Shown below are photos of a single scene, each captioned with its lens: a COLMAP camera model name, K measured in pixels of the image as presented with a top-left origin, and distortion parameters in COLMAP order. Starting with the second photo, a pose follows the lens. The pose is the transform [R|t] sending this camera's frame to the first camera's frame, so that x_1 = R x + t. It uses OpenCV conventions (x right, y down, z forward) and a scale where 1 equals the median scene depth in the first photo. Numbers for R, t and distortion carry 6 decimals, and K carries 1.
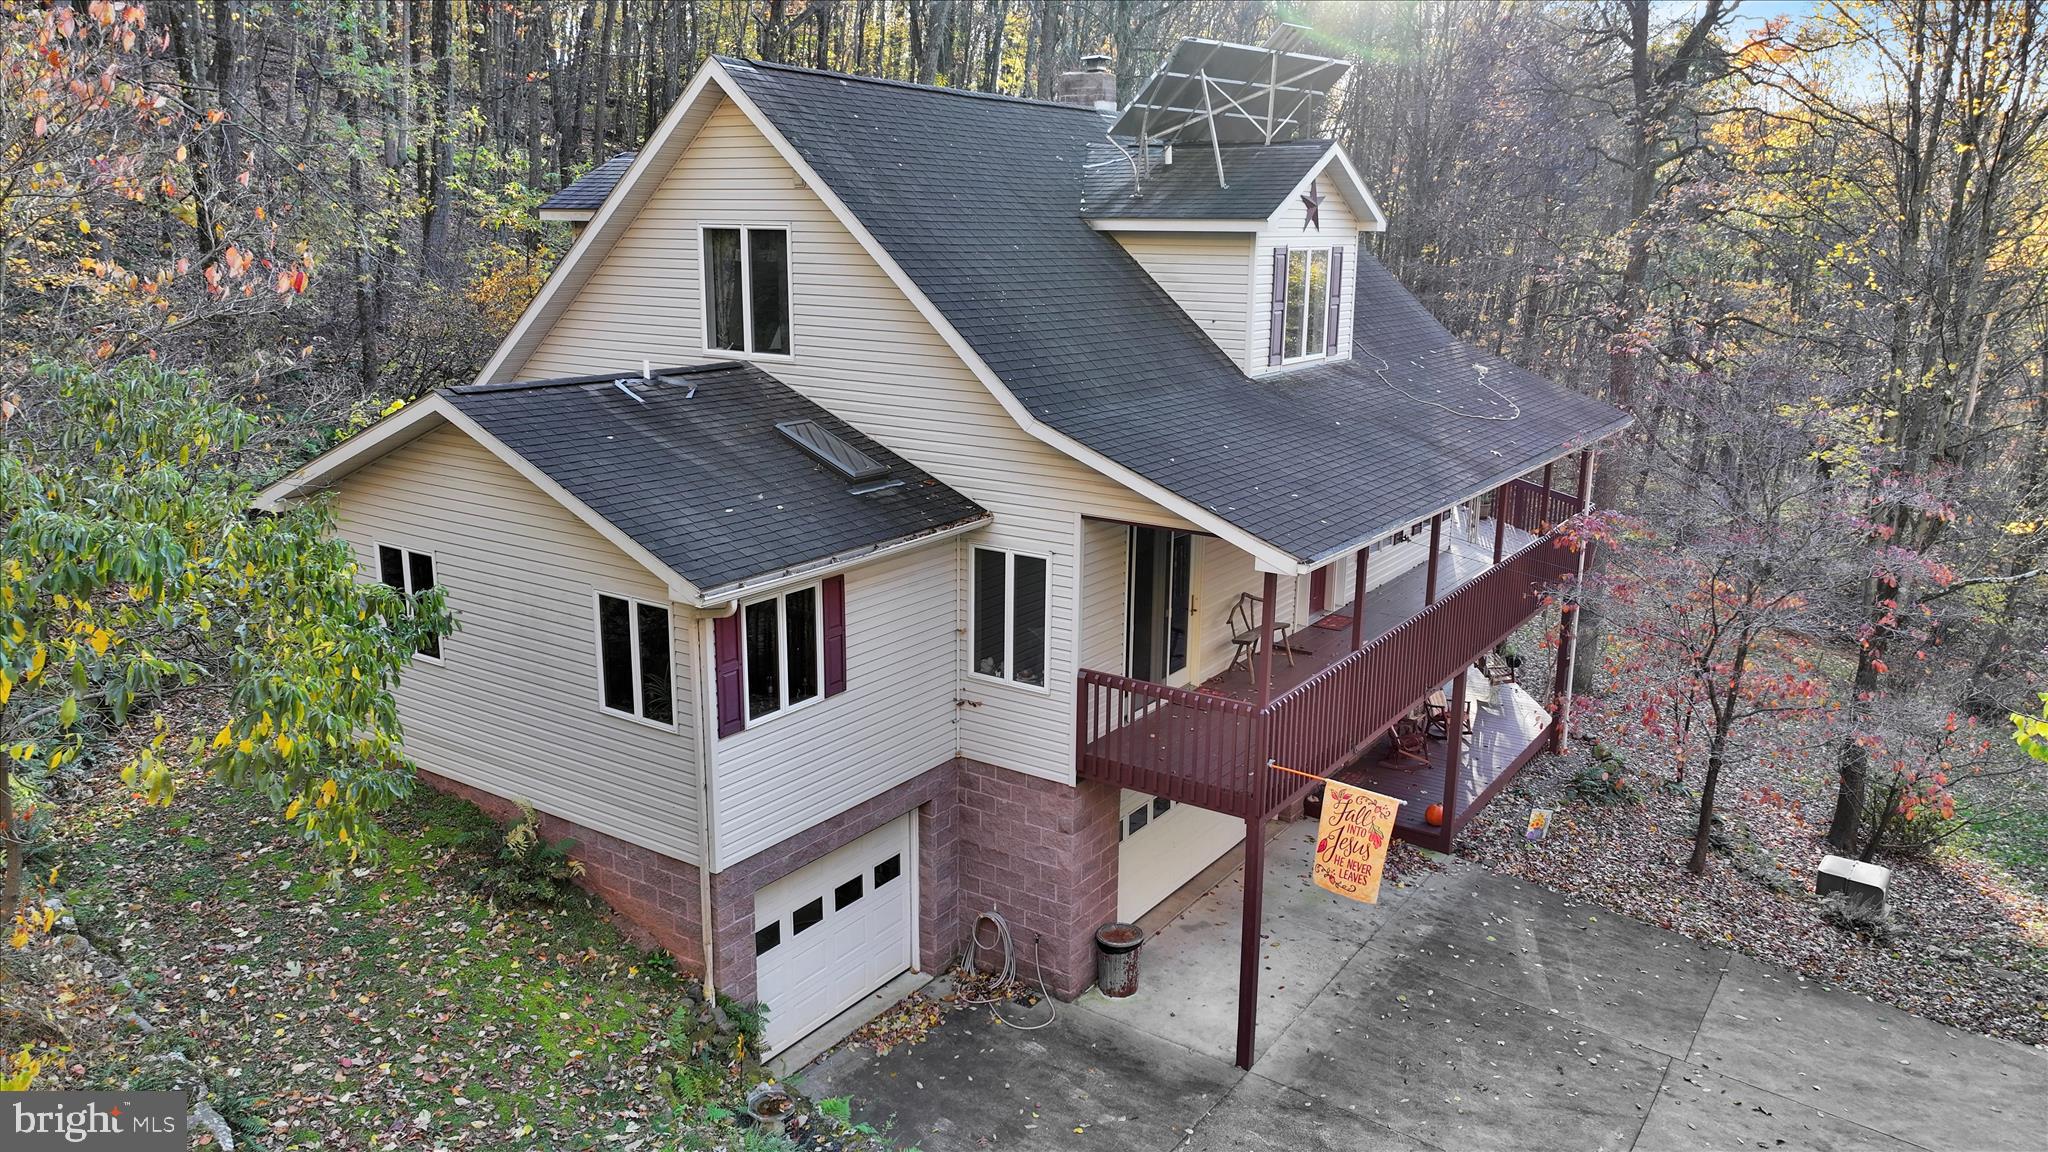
lens RADIAL K [[1459.9, 0, 1024.0], [0, 1459.9, 576.0], [0, 0, 1]] dist [0.007881, -0.000056]
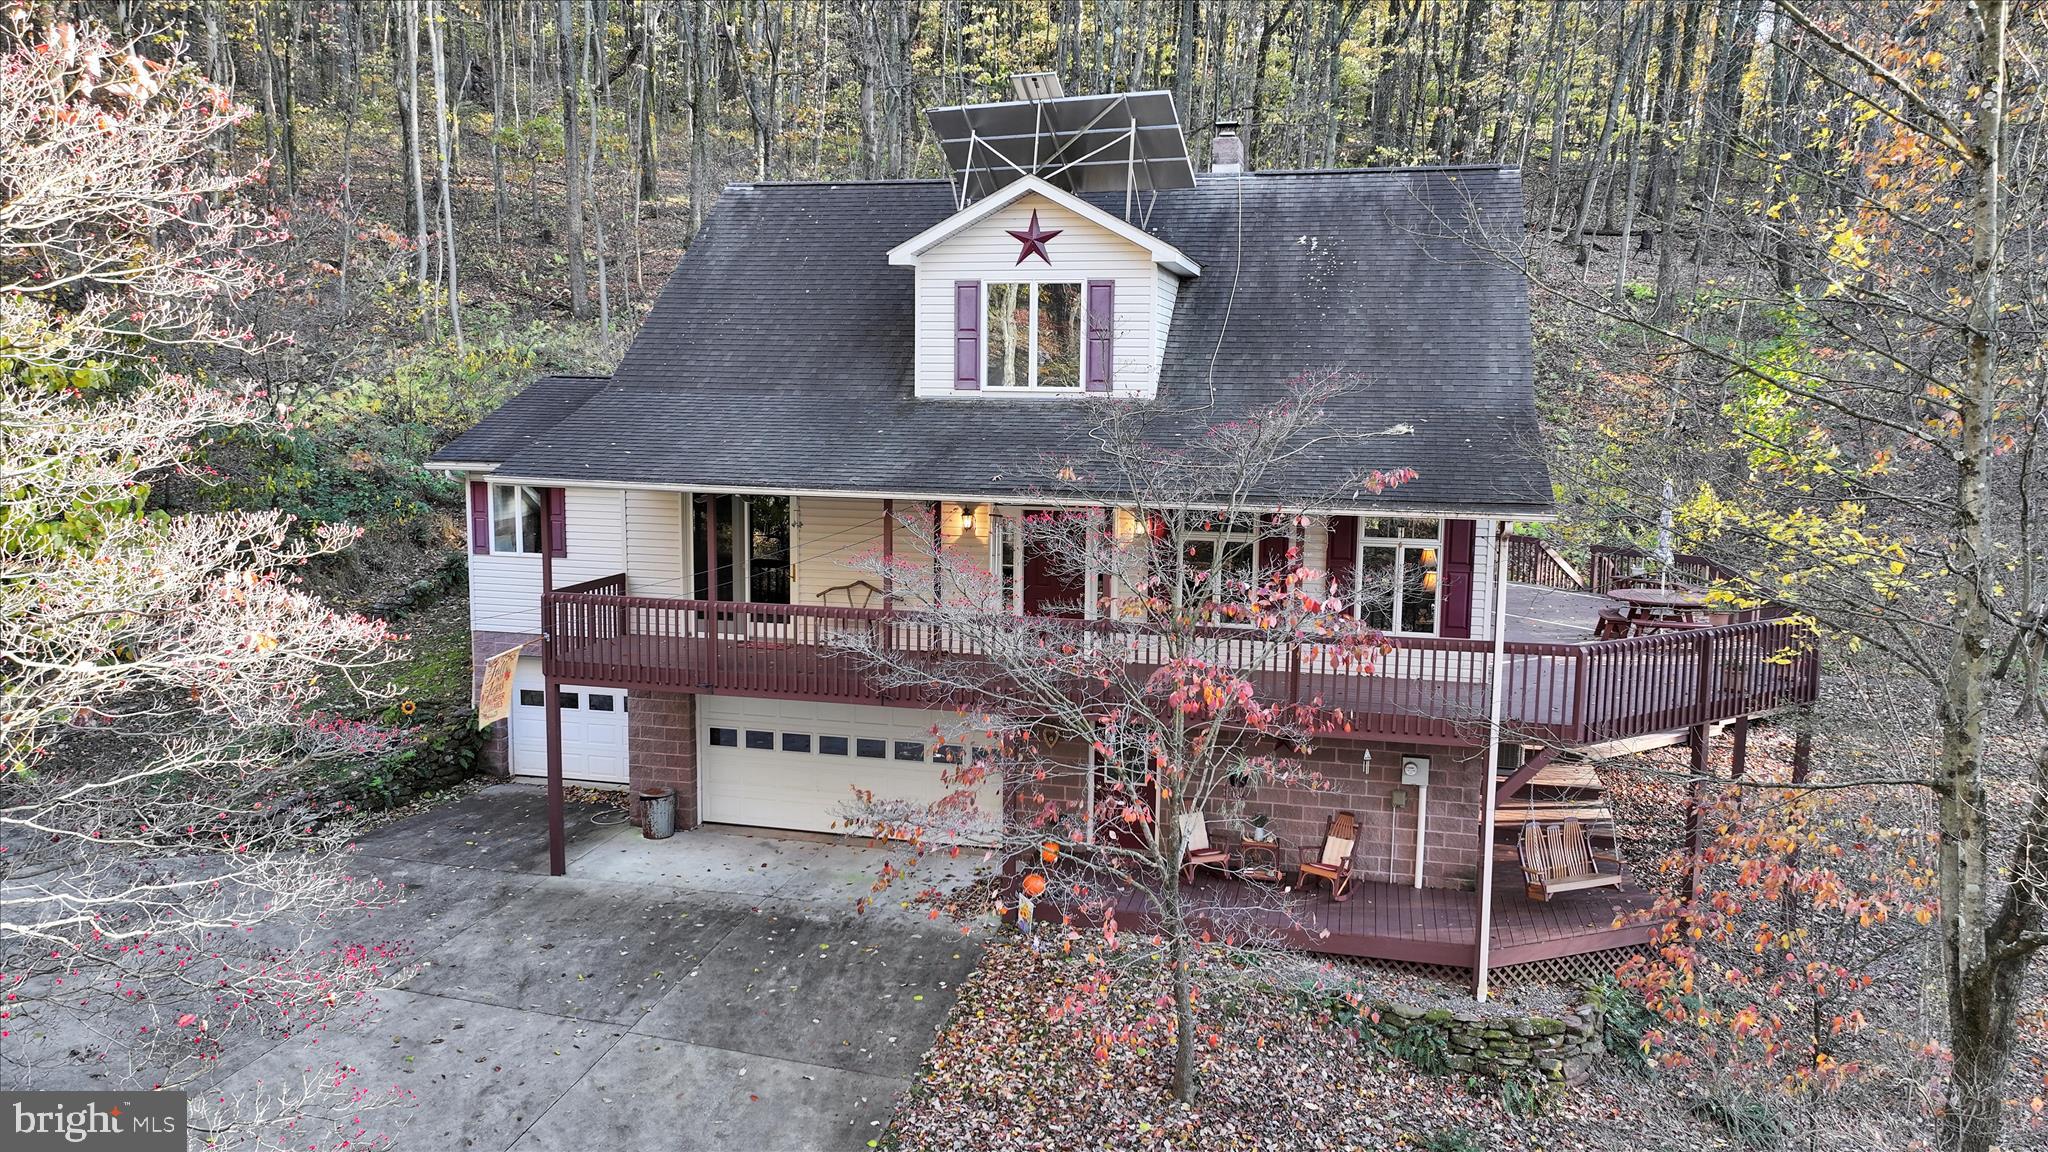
lens RADIAL K [[1459.9, 0, 1024.0], [0, 1459.9, 576.0], [0, 0, 1]] dist [0.007881, -0.000056]
pose [[0.335507, 0.116526, -0.934803, 1.409503], [-0.230522, 0.972307, 0.038465, -0.073709], [0.913397, 0.202587, 0.353077, 0.807301]]
